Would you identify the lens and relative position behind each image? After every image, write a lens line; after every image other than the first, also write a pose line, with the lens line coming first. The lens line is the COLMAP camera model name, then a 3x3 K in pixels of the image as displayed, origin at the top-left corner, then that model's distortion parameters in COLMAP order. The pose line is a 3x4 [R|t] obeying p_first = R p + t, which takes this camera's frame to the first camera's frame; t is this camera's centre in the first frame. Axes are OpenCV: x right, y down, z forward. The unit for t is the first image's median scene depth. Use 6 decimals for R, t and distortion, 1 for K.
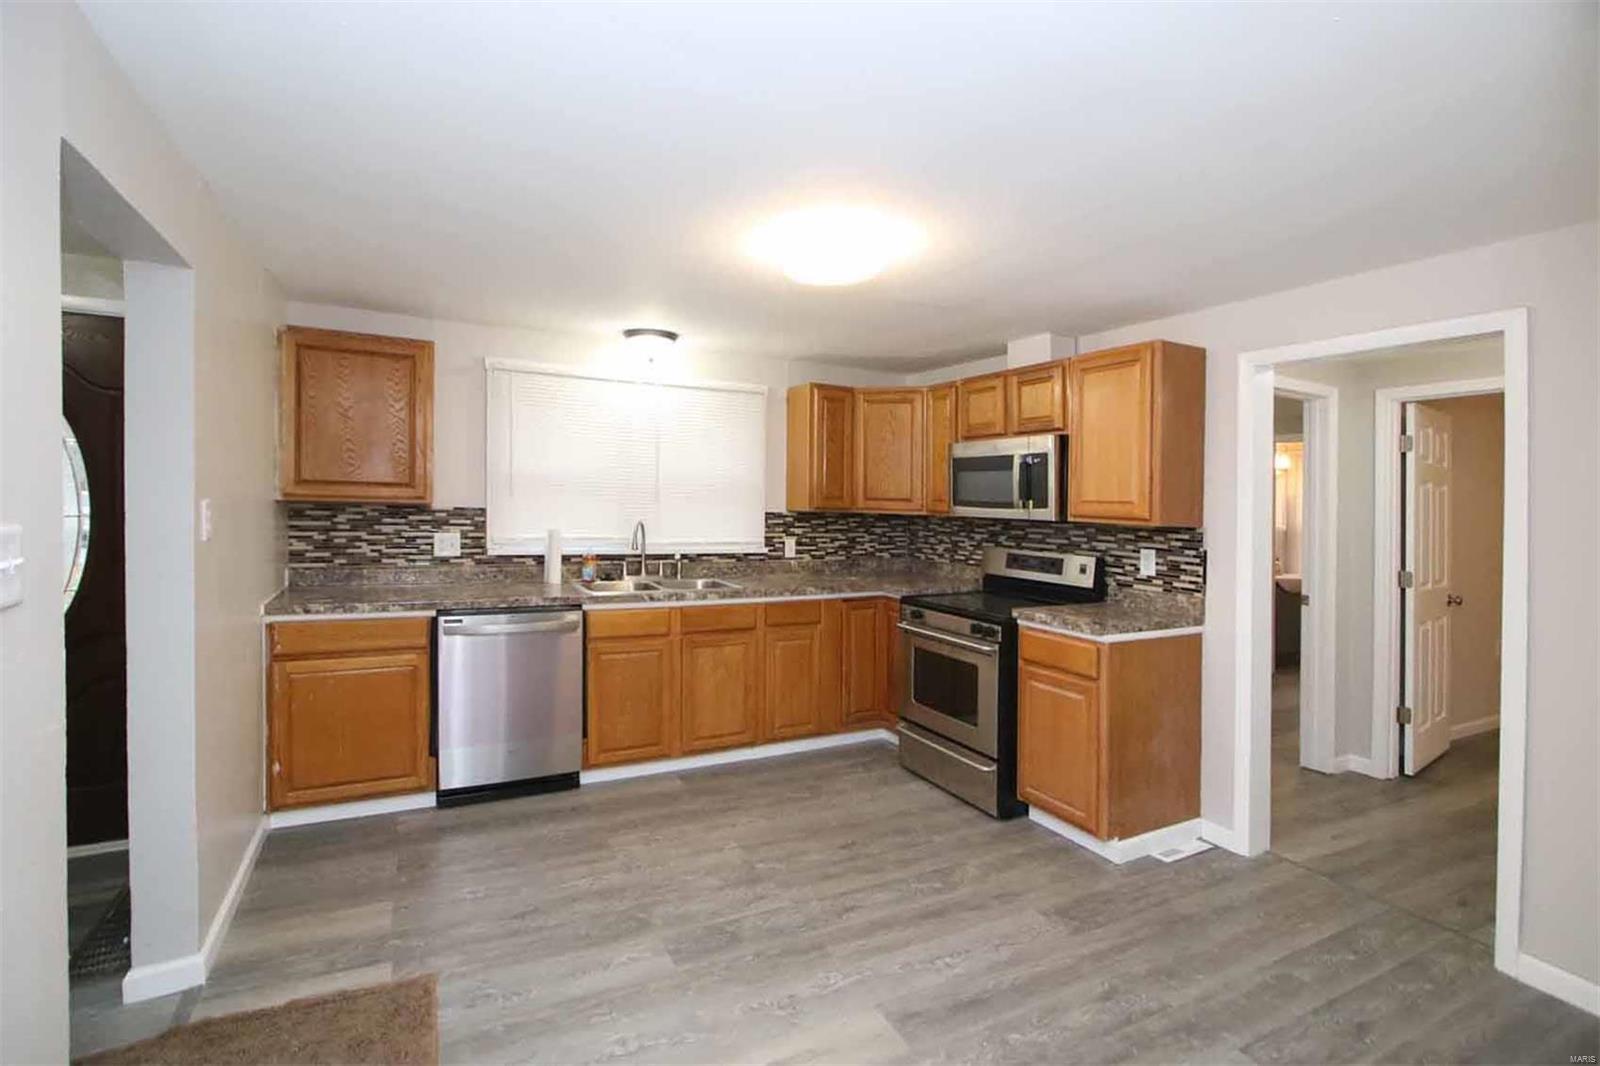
lens RADIAL K [[741.3, 0, 806.4], [0, 741.3, 534.9], [0, 0, 1]] dist [0.001471, 0.000395]
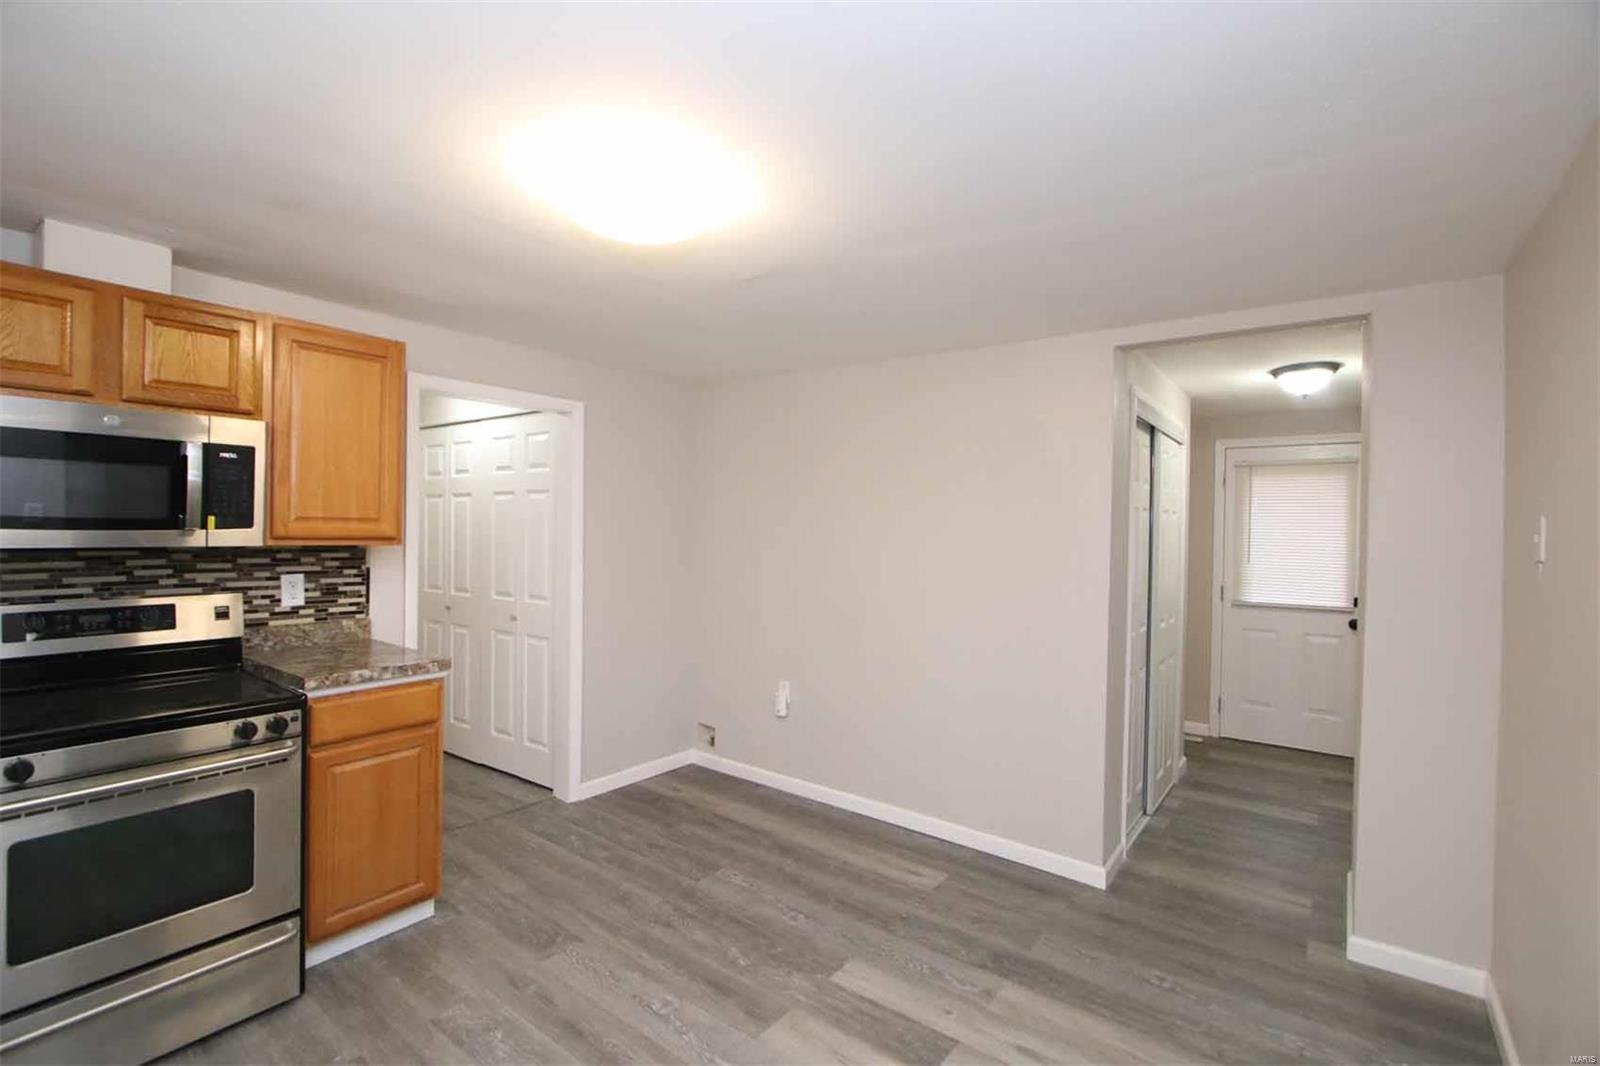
lens RADIAL K [[730.0, 0, 799.5], [0, 730.0, 524.7], [0, 0, 1]] dist [-0.000635, -0.000618]
pose [[-0.424355, -0.034075, 0.904855, -0.510781], [0.009943, 0.999056, 0.042285, -0.064698], [-0.905441, 0.026940, -0.423616, 0.857471]]
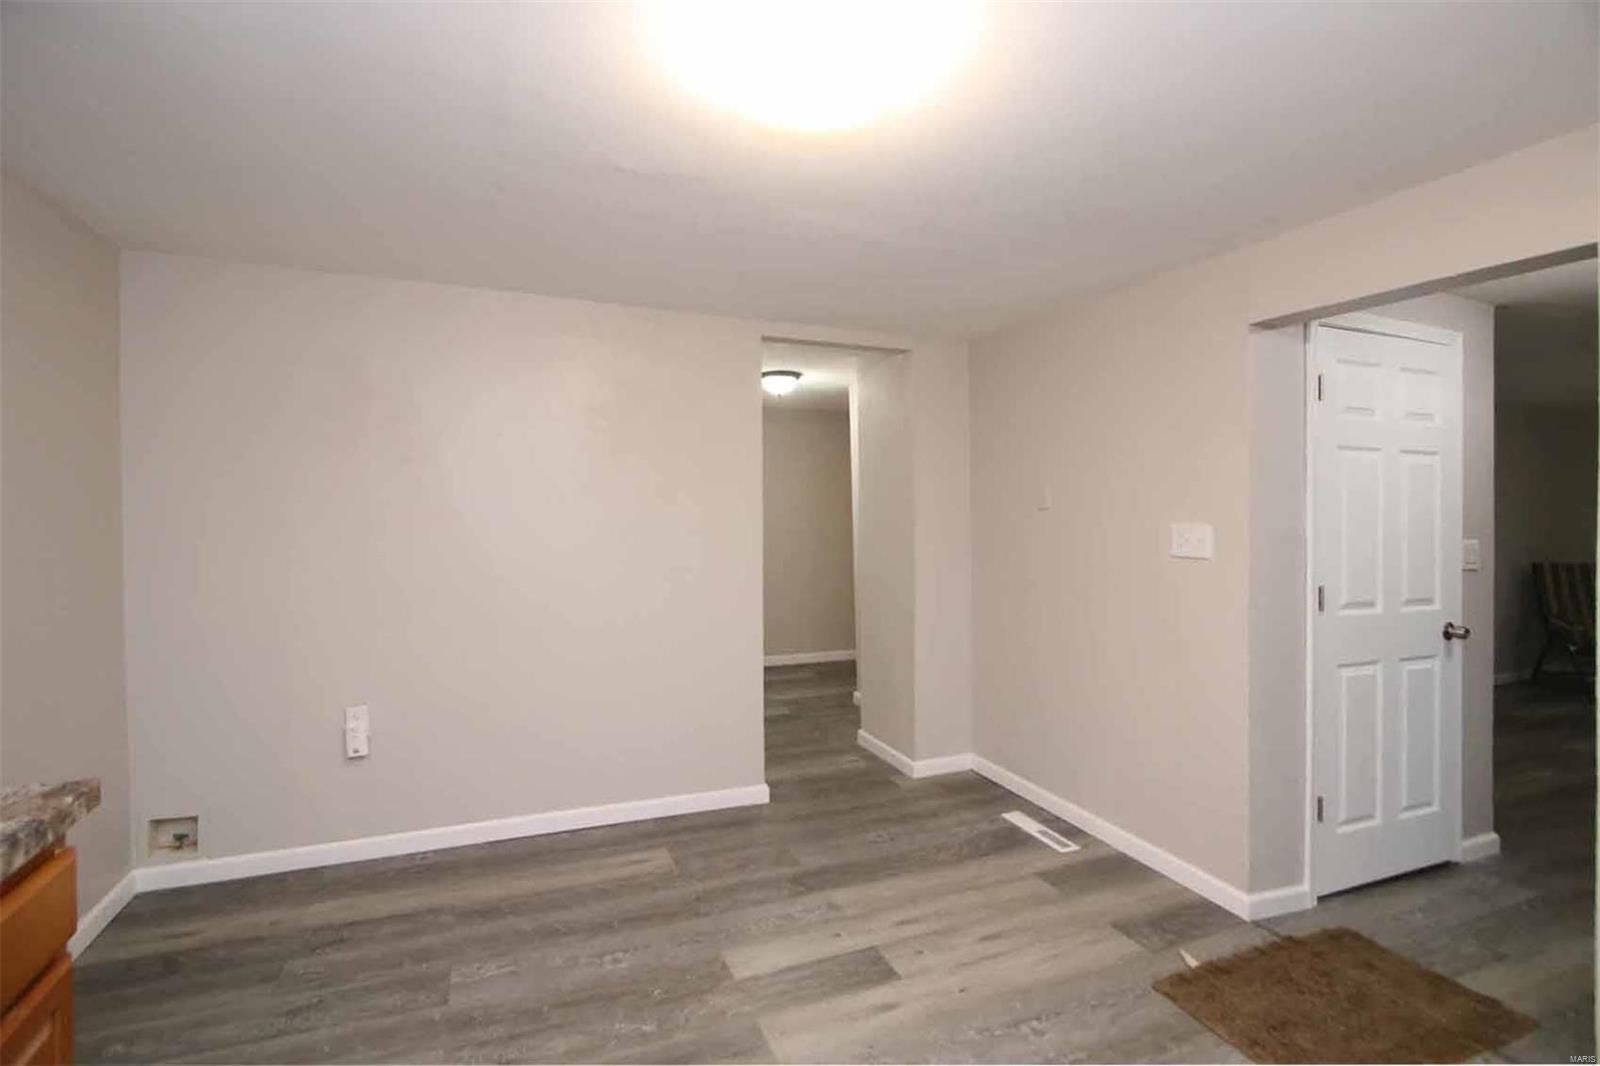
lens RADIAL K [[729.5, 0, 786.7], [0, 729.5, 529.8], [0, 0, 1]] dist [-0.013313, 0.000200]
pose [[-0.994813, -0.047296, 0.090053, 0.018744], [-0.039693, 0.995639, 0.084424, -0.058120], [-0.093653, 0.080412, -0.992352, 1.160991]]
